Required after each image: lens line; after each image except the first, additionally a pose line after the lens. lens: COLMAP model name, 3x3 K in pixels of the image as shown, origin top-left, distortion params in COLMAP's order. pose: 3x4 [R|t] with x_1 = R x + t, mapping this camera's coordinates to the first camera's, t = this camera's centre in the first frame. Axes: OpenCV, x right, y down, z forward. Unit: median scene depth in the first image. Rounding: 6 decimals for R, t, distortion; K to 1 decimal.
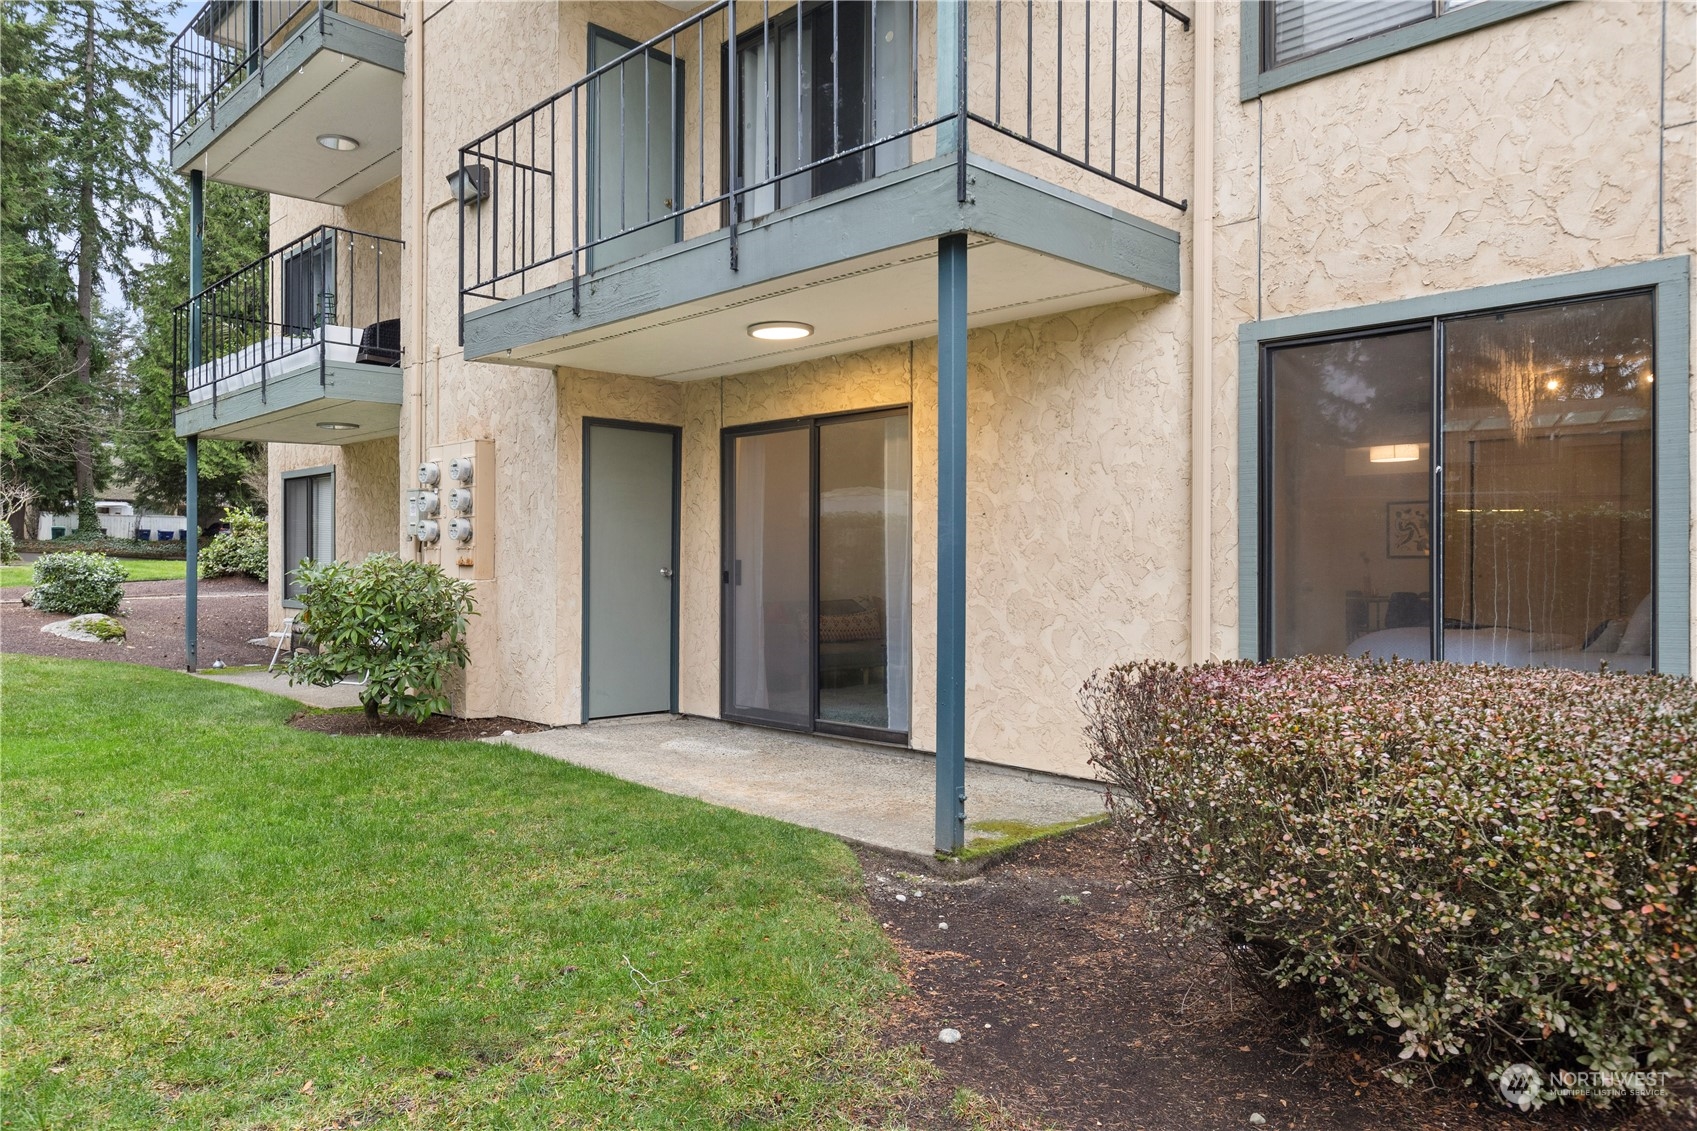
lens RADIAL K [[1139.5, 0, 848.5], [0, 1139.5, 565.5], [0, 0, 1]] dist [0.005556, 0.002316]
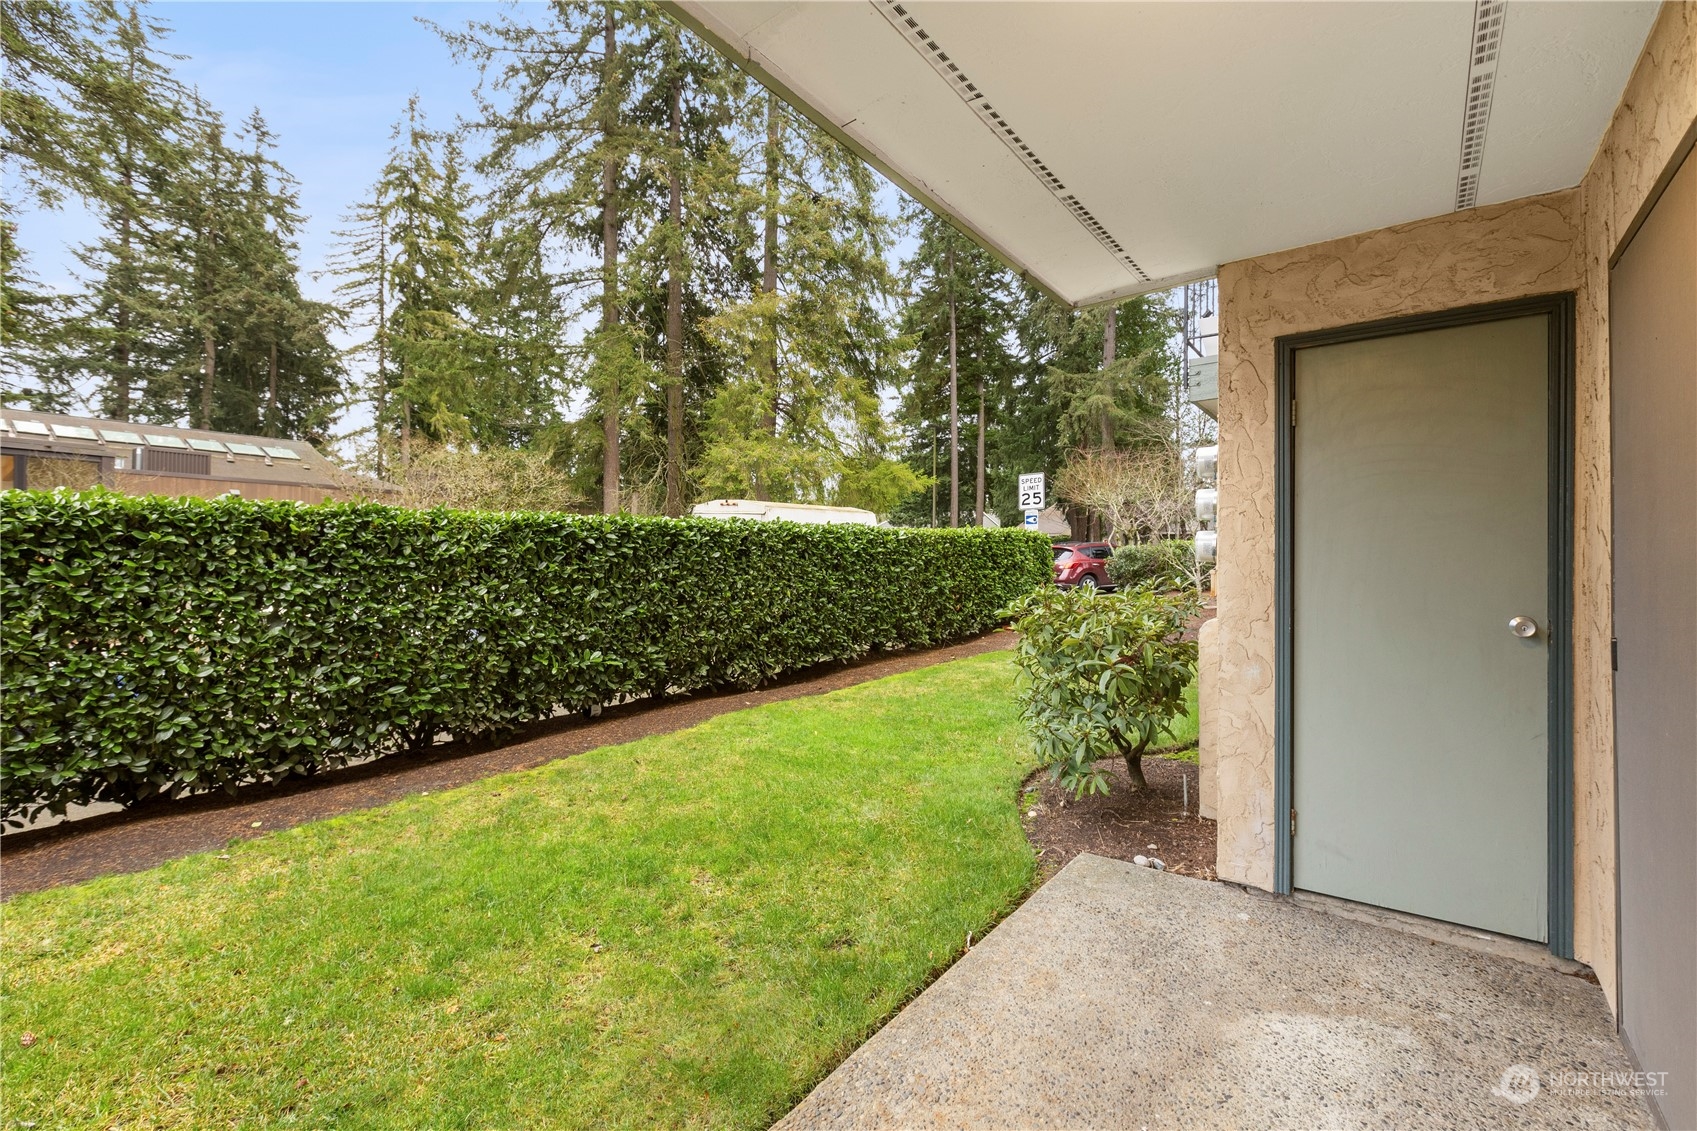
lens RADIAL K [[763.4, 0, 848.5], [0, 763.4, 565.5], [0, 0, 1]] dist [0.001311, -0.000047]
pose [[0.139632, -0.005242, -0.990190, 0.105971], [-0.004651, 0.999971, -0.005949, -0.016622], [0.990192, 0.005436, 0.139604, 0.744473]]
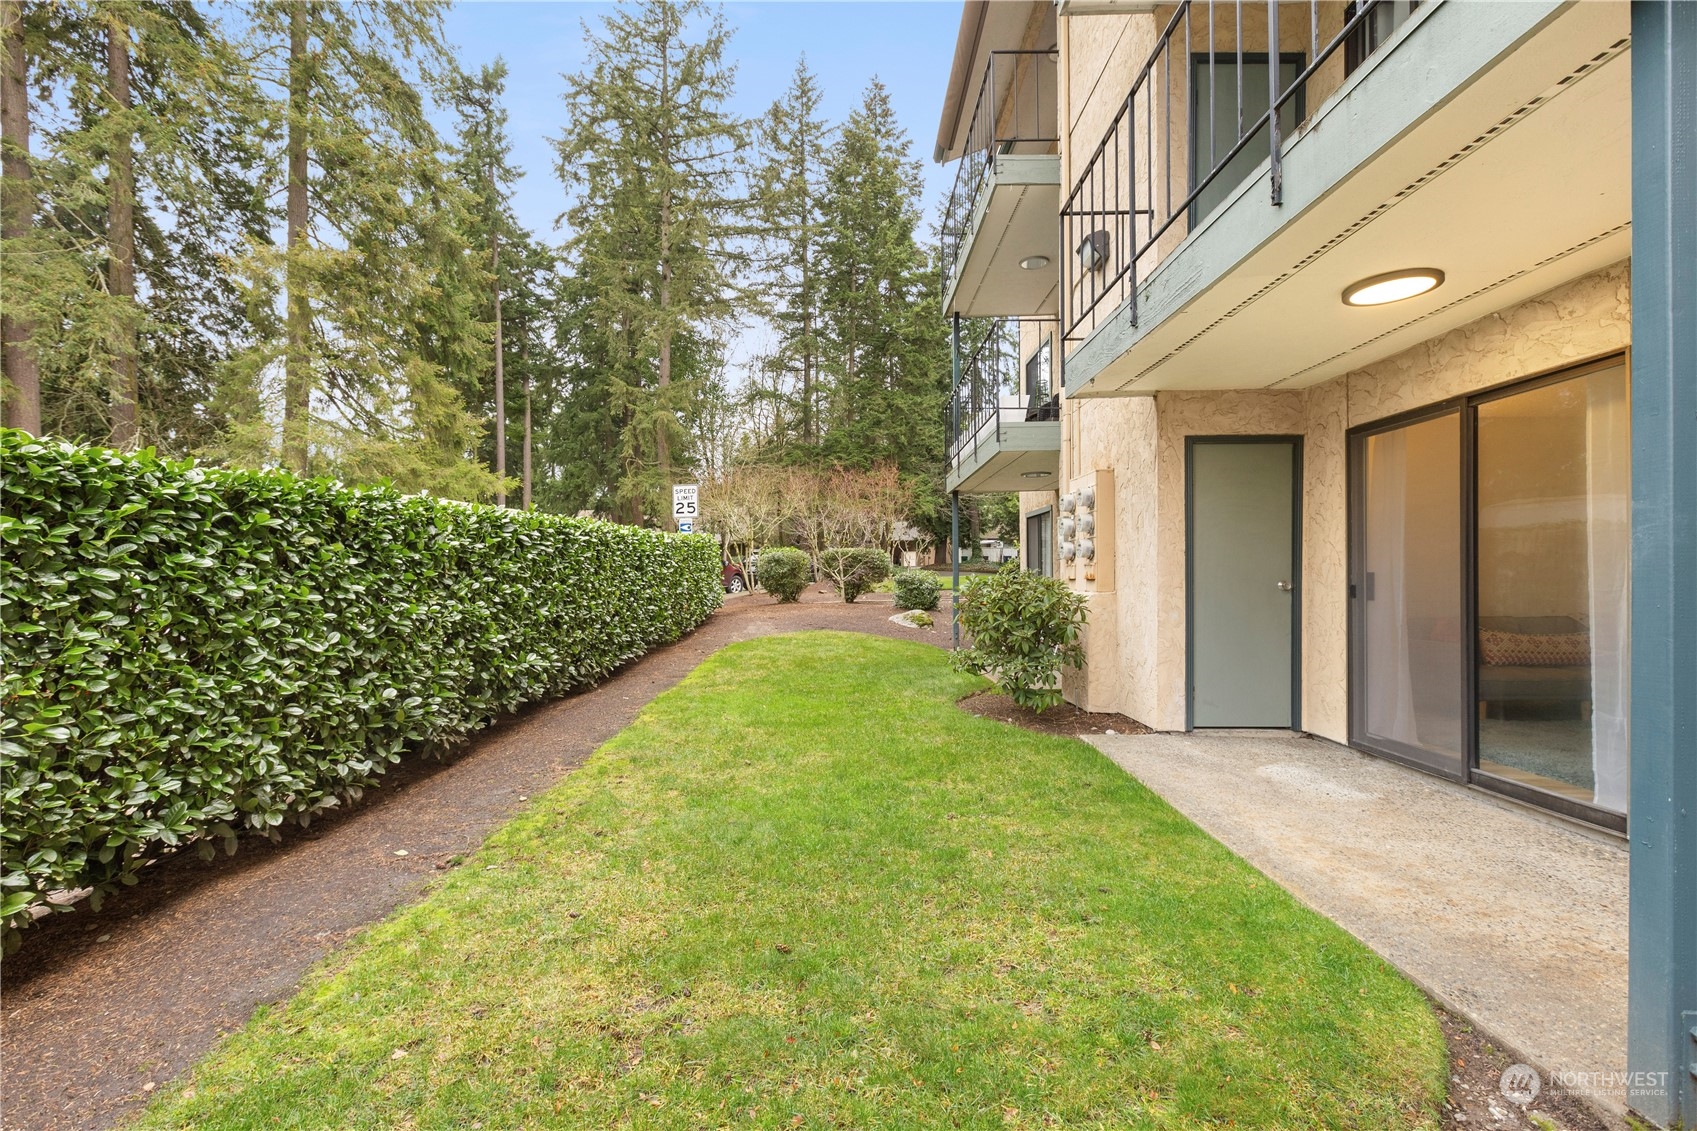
lens RADIAL K [[768.0, 0, 837.8], [0, 768.0, 581.0], [0, 0, 1]] dist [0.003469, -0.000544]
pose [[0.700979, -0.003082, -0.713176, 0.044243], [0.007508, 0.999967, 0.003058, -0.003179], [0.713143, -0.007498, 0.700979, 0.282968]]
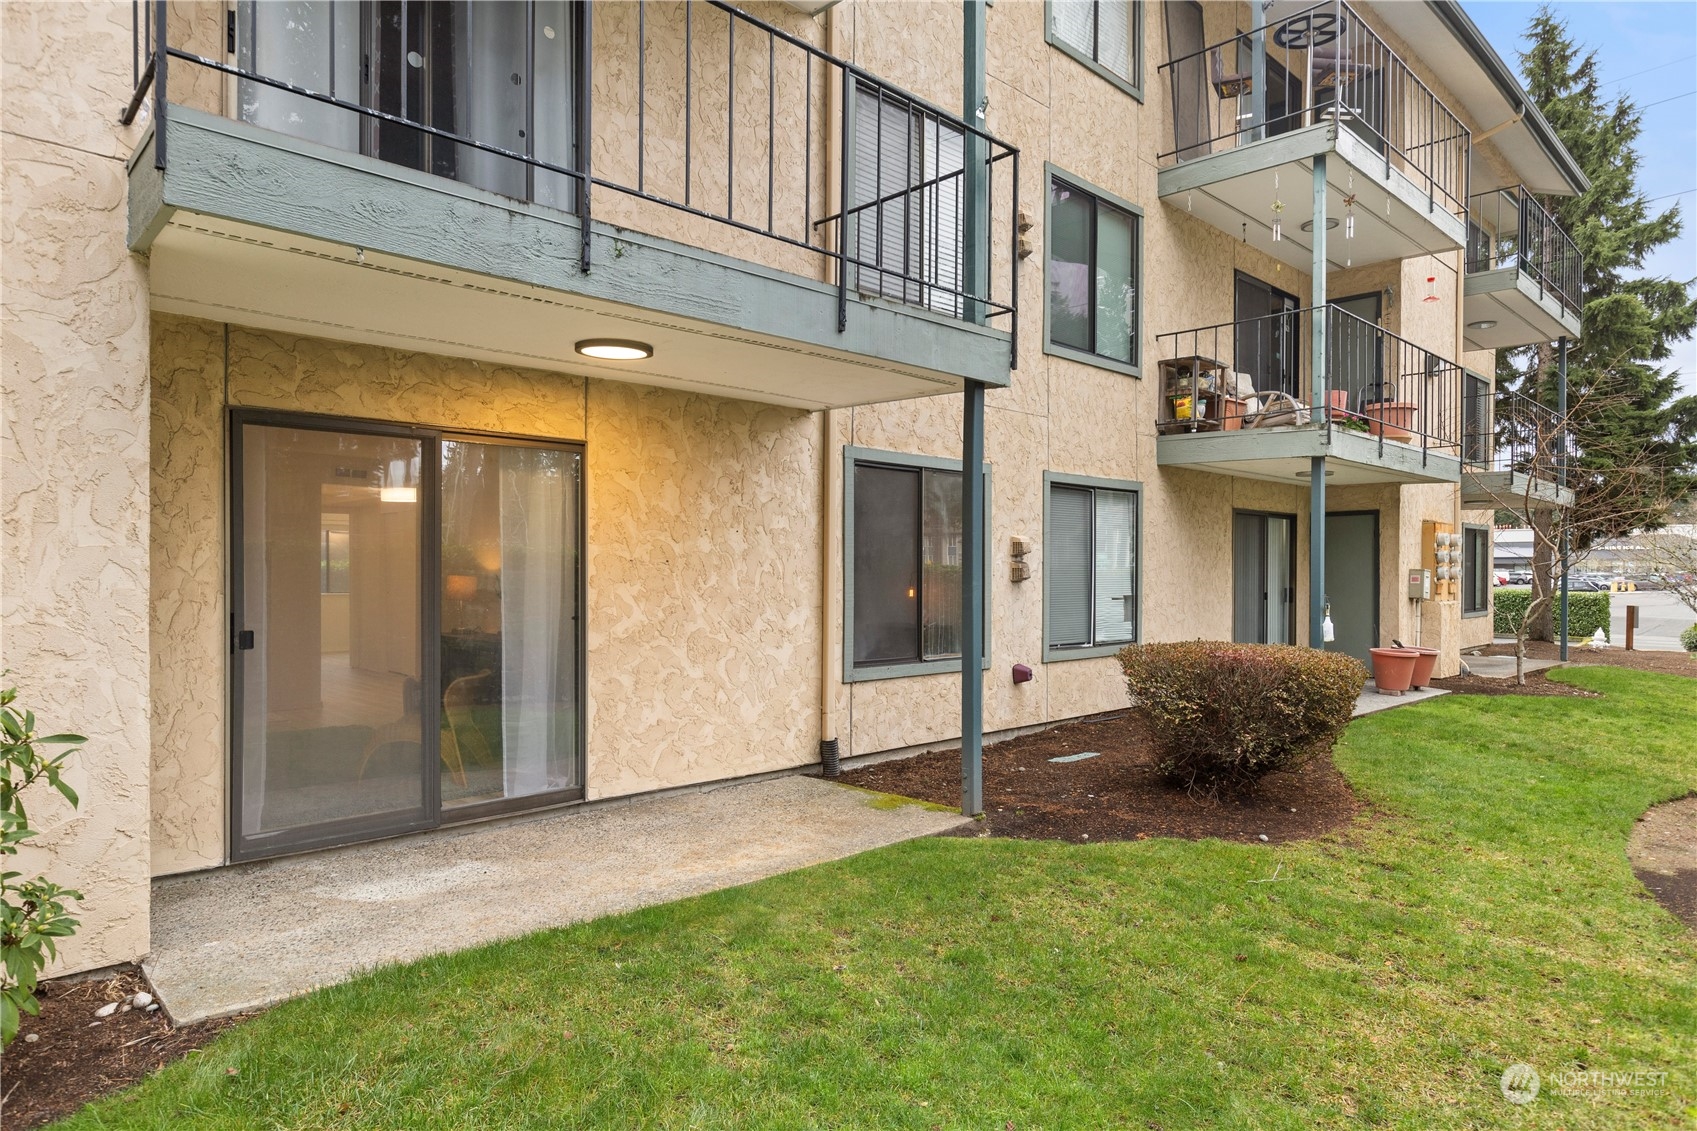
lens RADIAL K [[983.3, 0, 844.0], [0, 983.3, 571.1], [0, 0, 1]] dist [0.005672, 0.000766]
pose [[0.024642, -0.002808, 0.999692, -0.676221], [-0.002717, 0.999992, 0.002876, -0.032147], [-0.999693, -0.002787, 0.024634, 0.671332]]
